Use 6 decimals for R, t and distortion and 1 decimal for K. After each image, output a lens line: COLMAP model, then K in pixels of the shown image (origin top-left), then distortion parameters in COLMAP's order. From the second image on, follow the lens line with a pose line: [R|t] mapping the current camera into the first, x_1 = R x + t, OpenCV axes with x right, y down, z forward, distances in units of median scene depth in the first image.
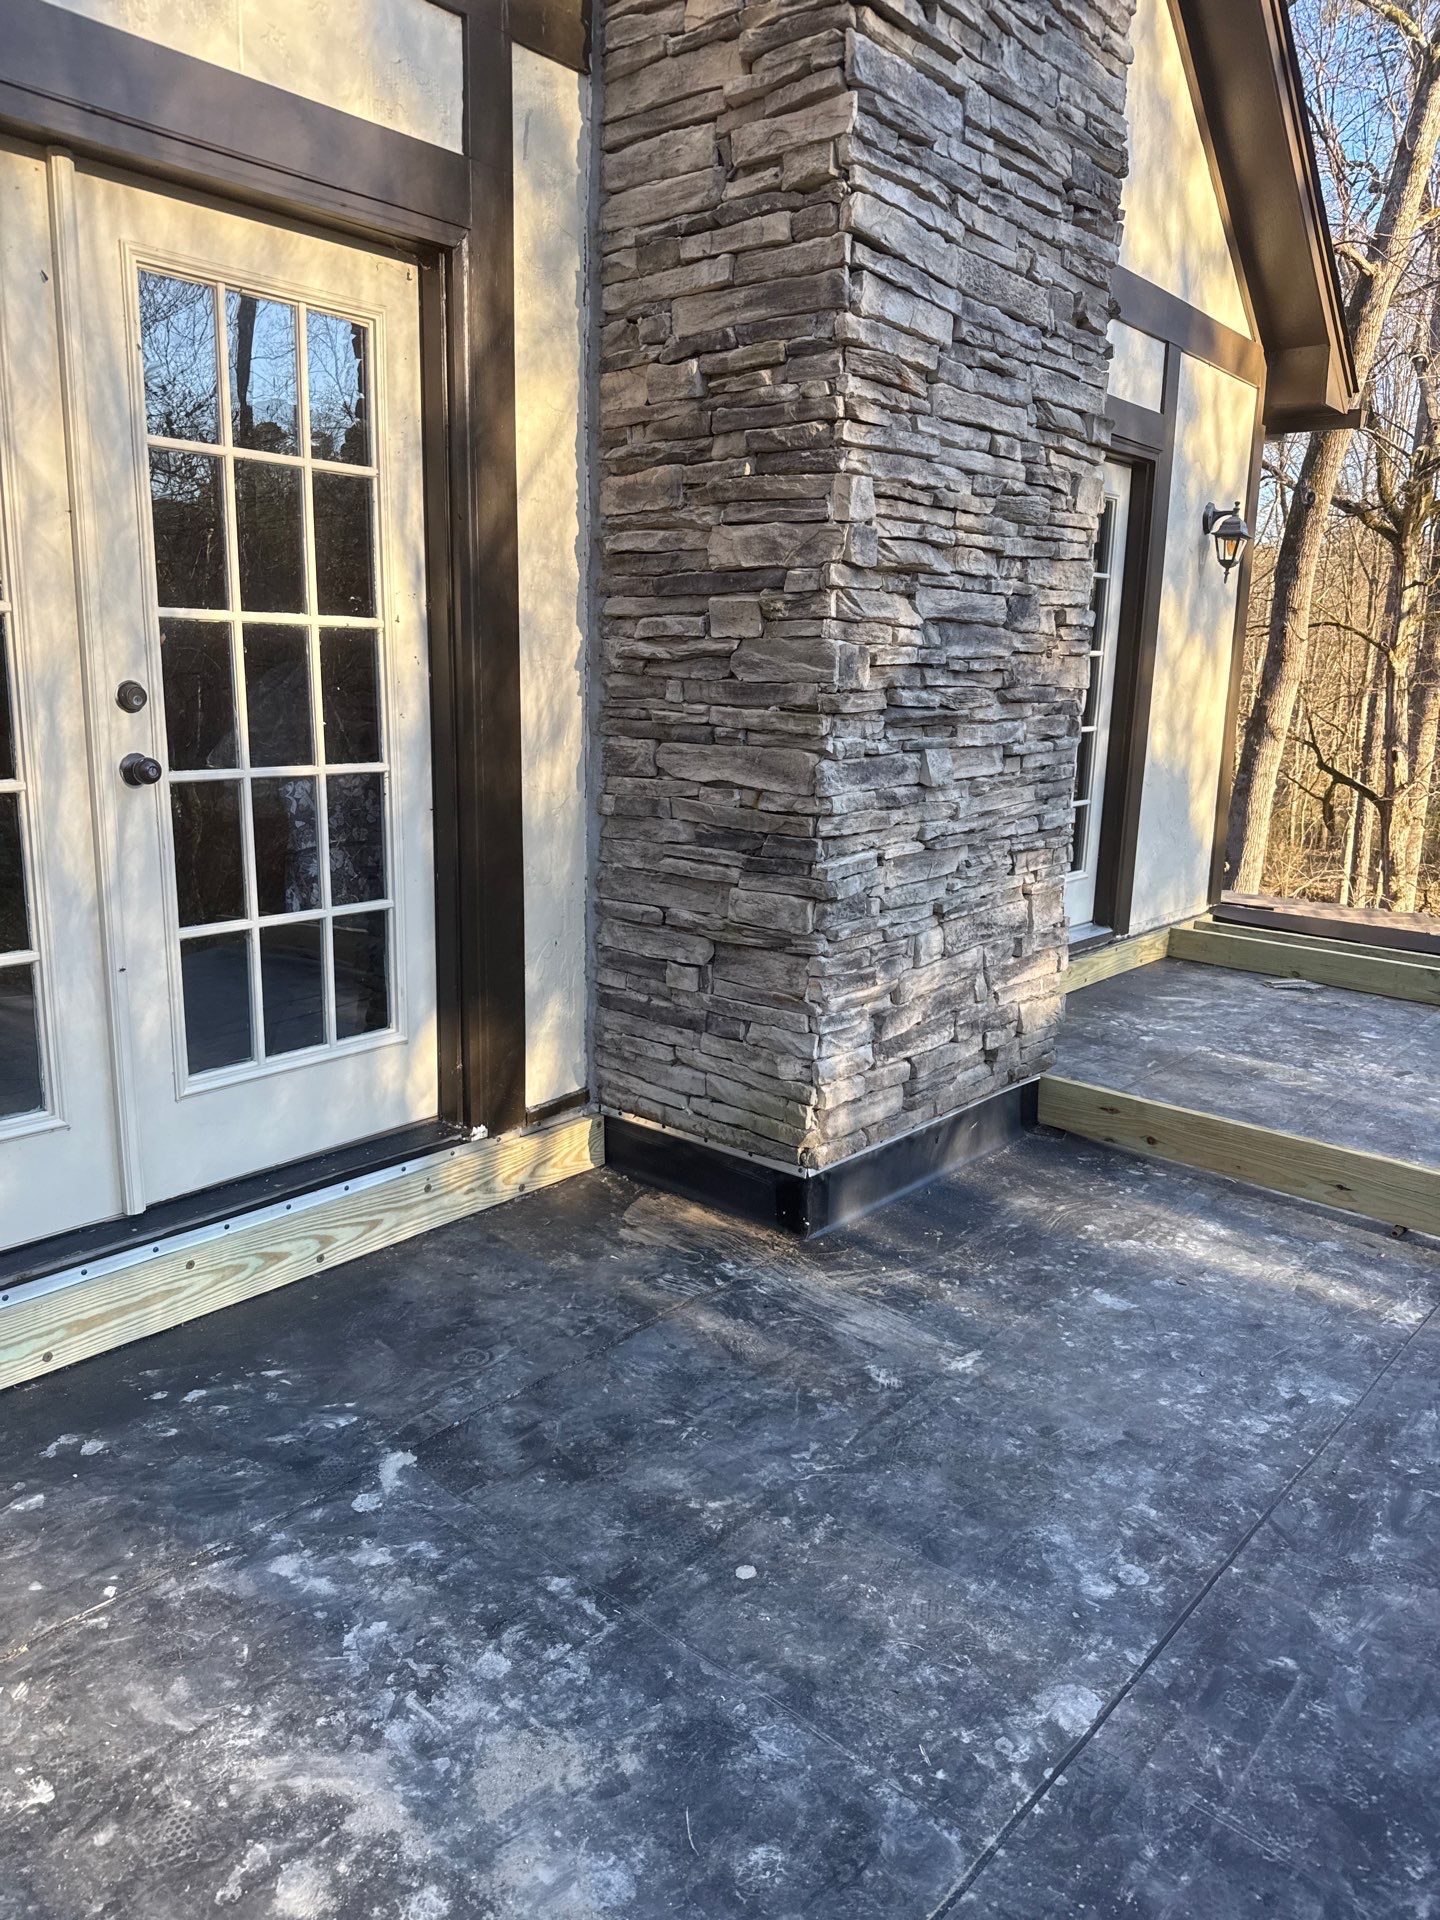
lens RADIAL K [[1353.8, 0, 714.4], [0, 1353.8, 948.2], [0, 0, 1]] dist [0.052512, -0.077195]
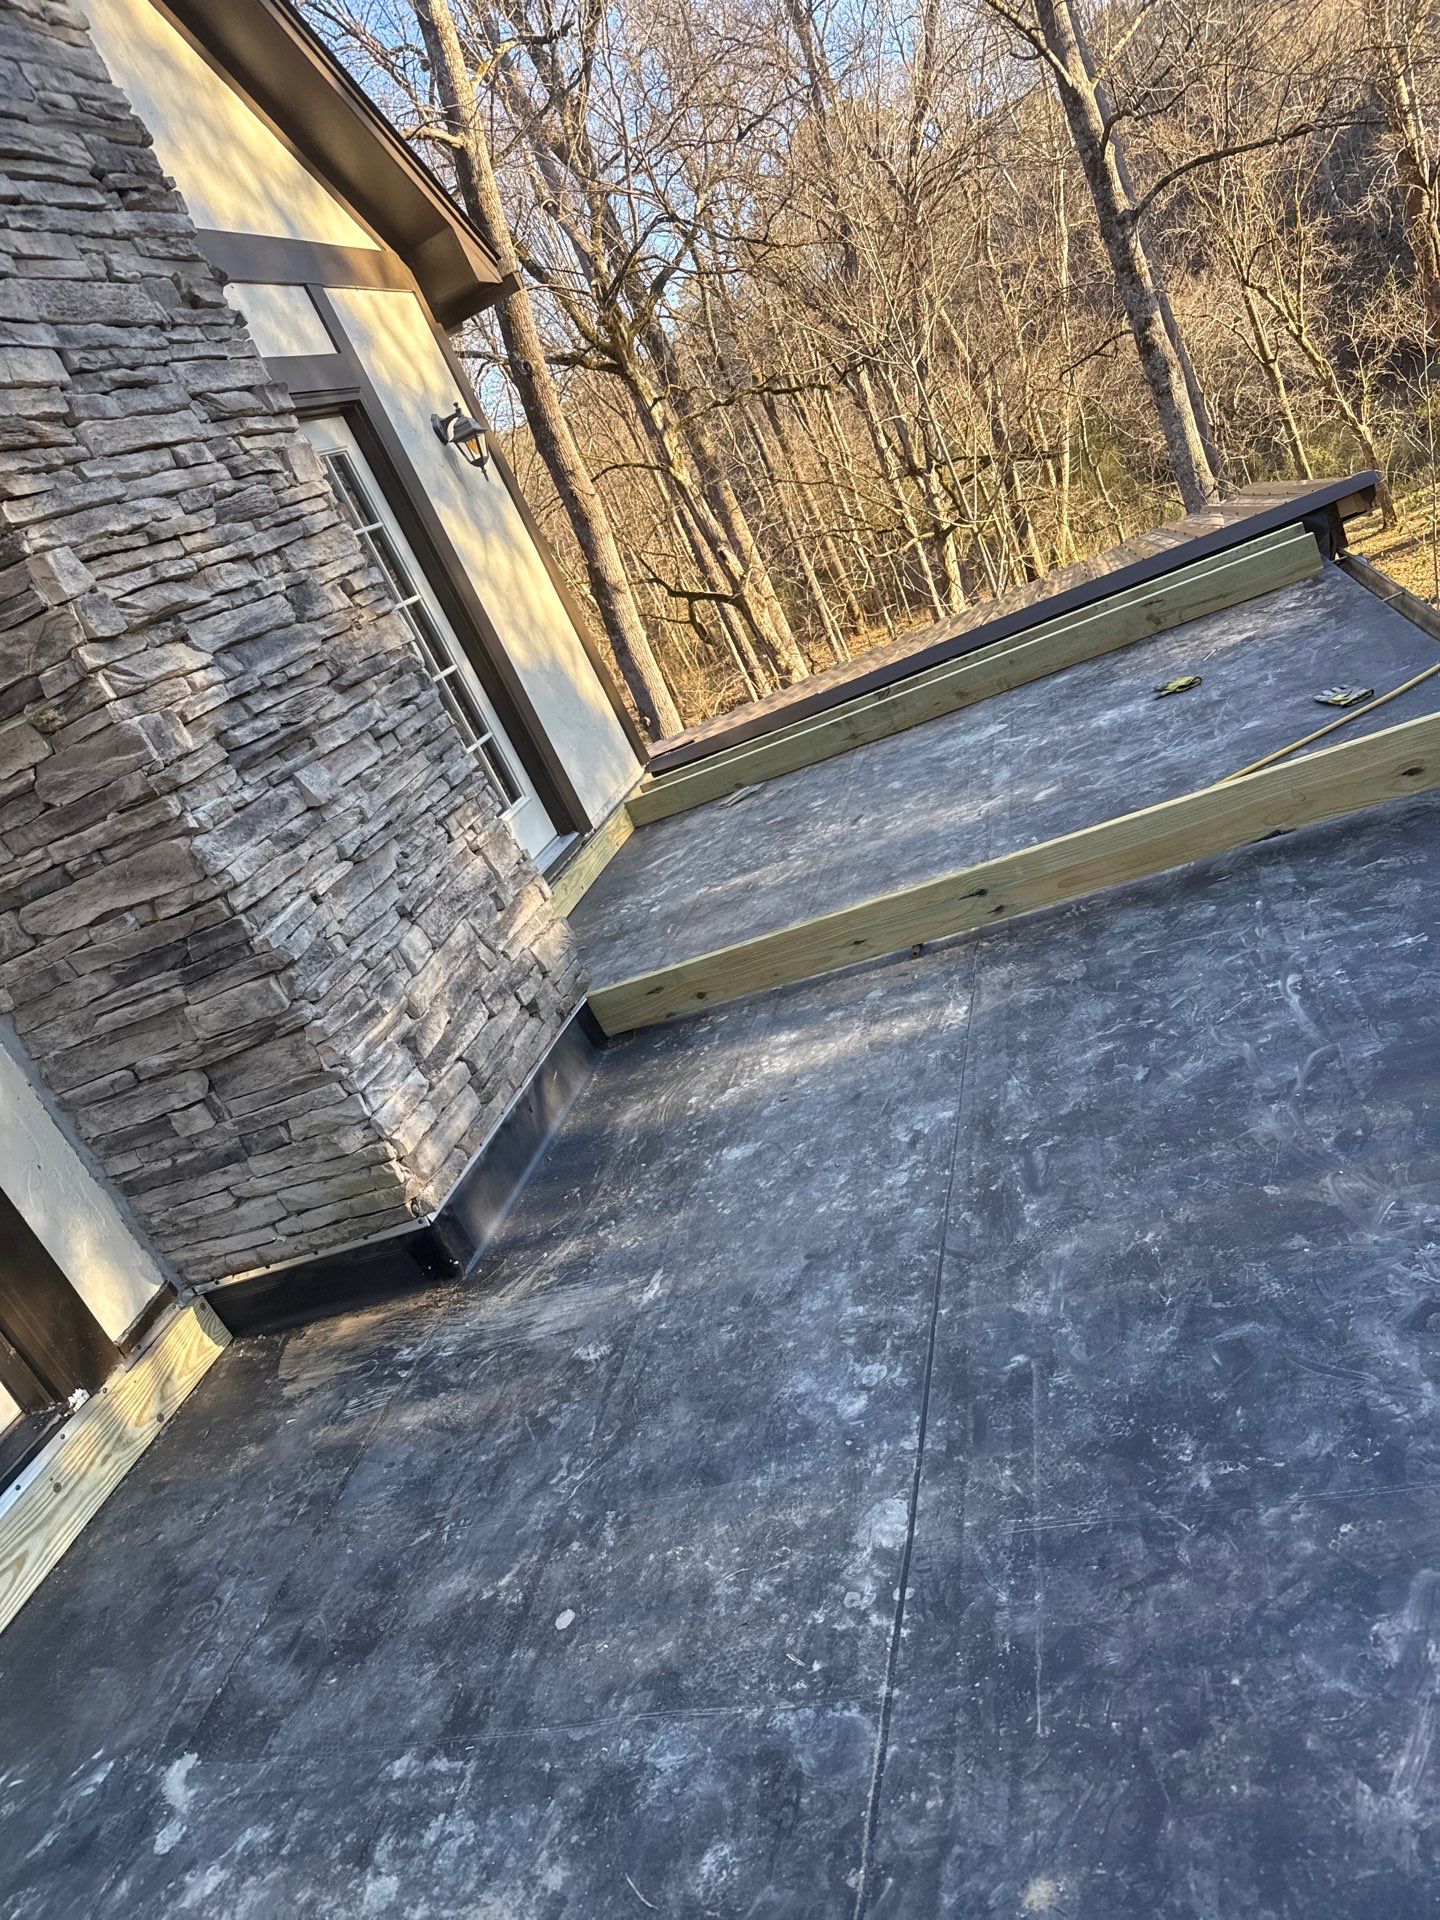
lens RADIAL K [[1353.8, 0, 712.9], [0, 1353.8, 967.5], [0, 0, 1]] dist [0.052512, -0.077195]
pose [[0.799001, -0.524991, 0.293227, 0.044333], [0.513480, 0.849433, 0.121661, 0.002604], [-0.312948, 0.053359, 0.948270, 0.021677]]
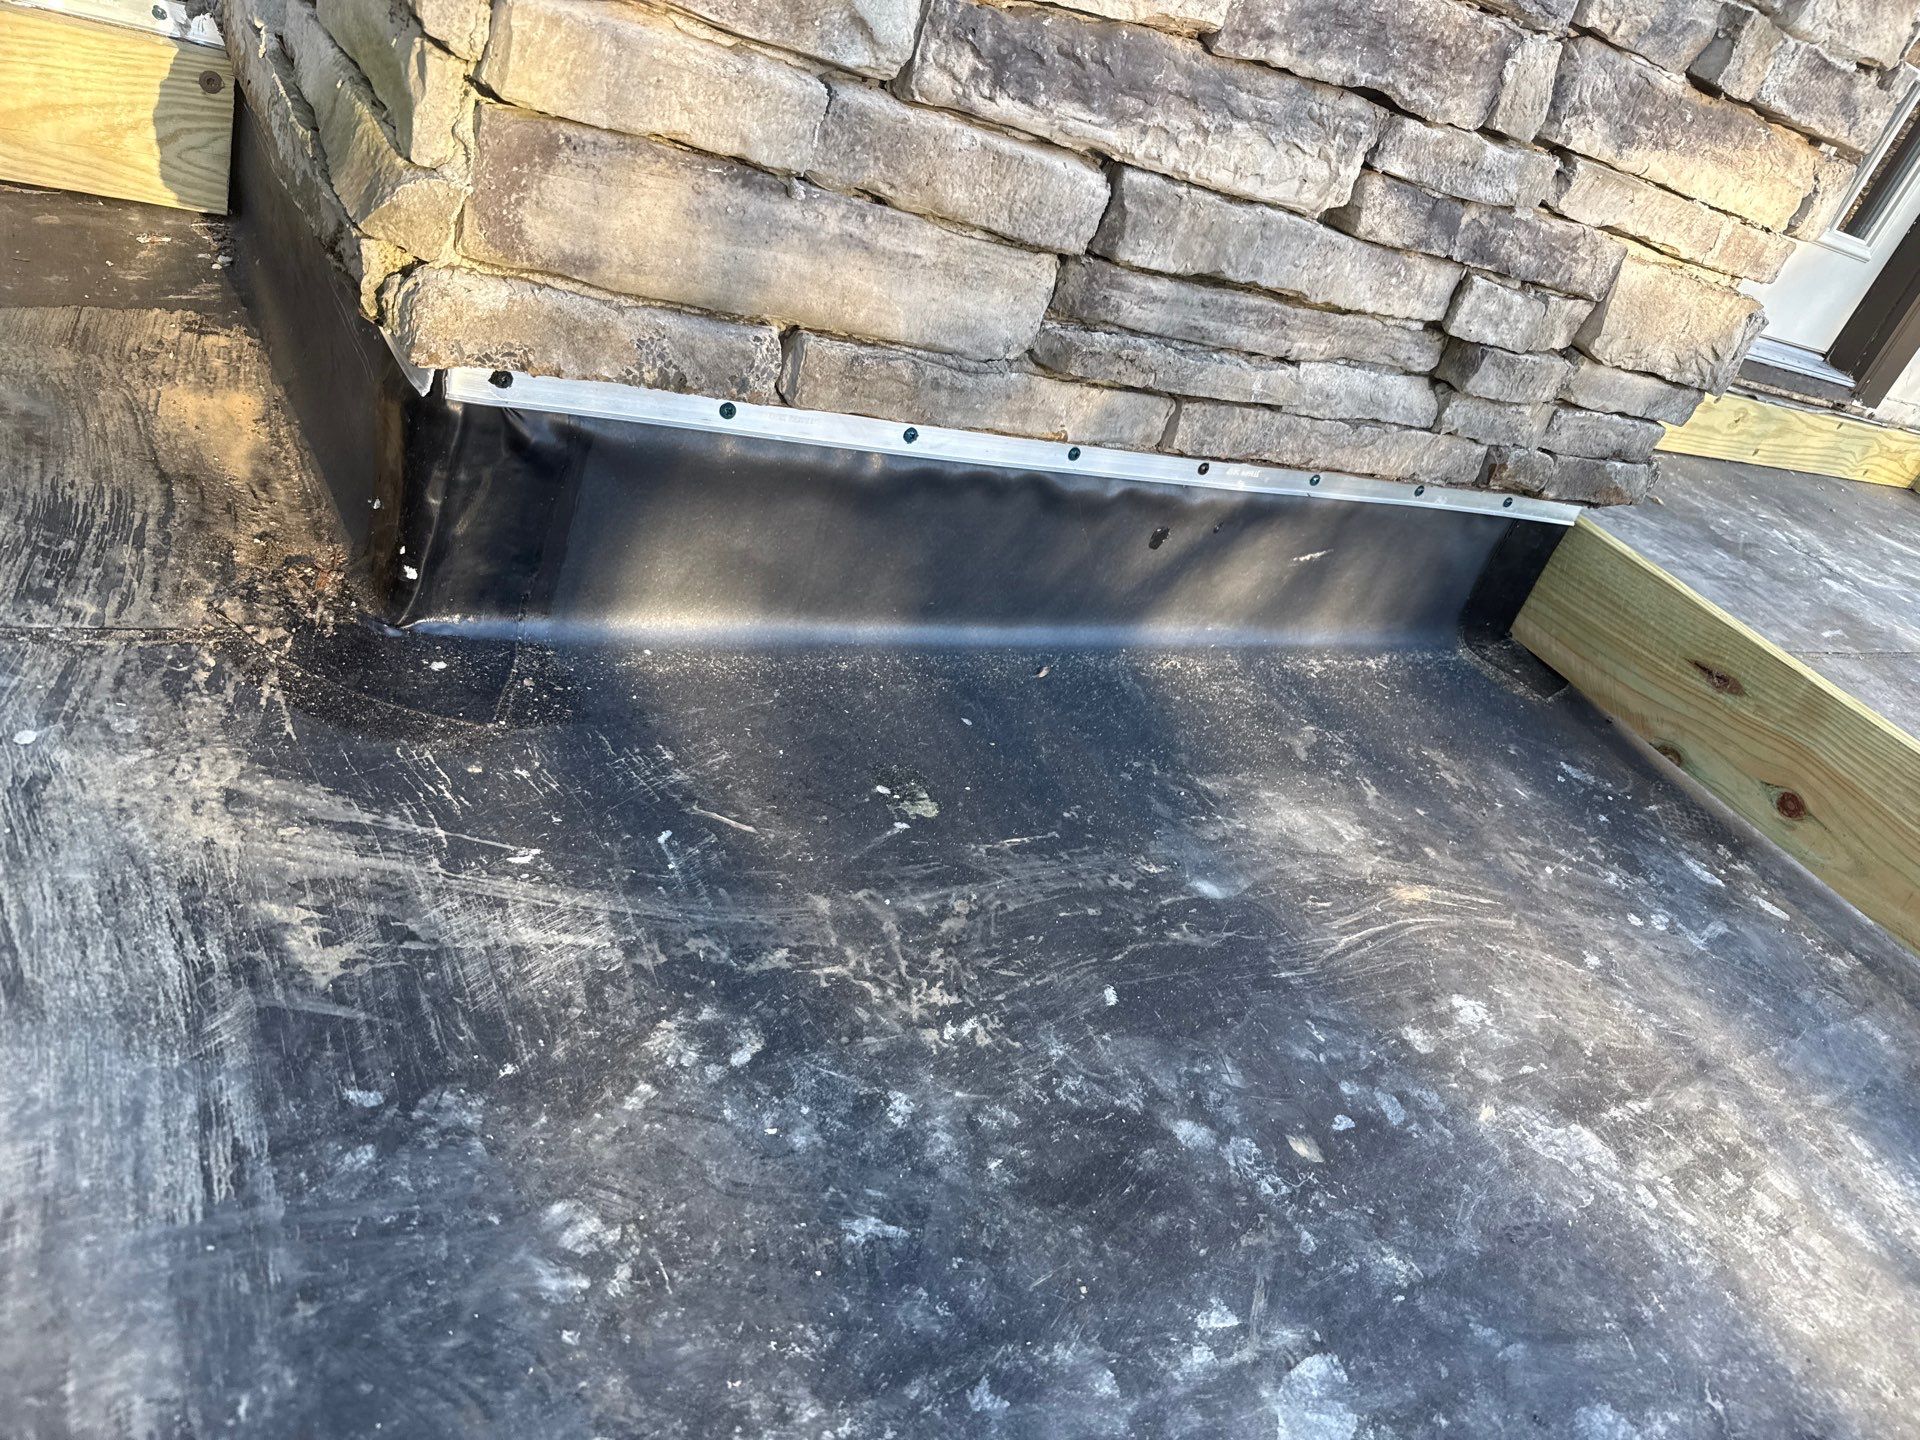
lens RADIAL K [[1353.8, 0, 989.3], [0, 1353.8, 717.0], [0, 0, 1]] dist [0.052512, -0.077195]
pose [[0.905172, 0.408206, -0.118452, 0.216434], [-0.359605, 0.884044, 0.298580, 0.115969], [0.226599, -0.227671, 0.947005, 0.804109]]
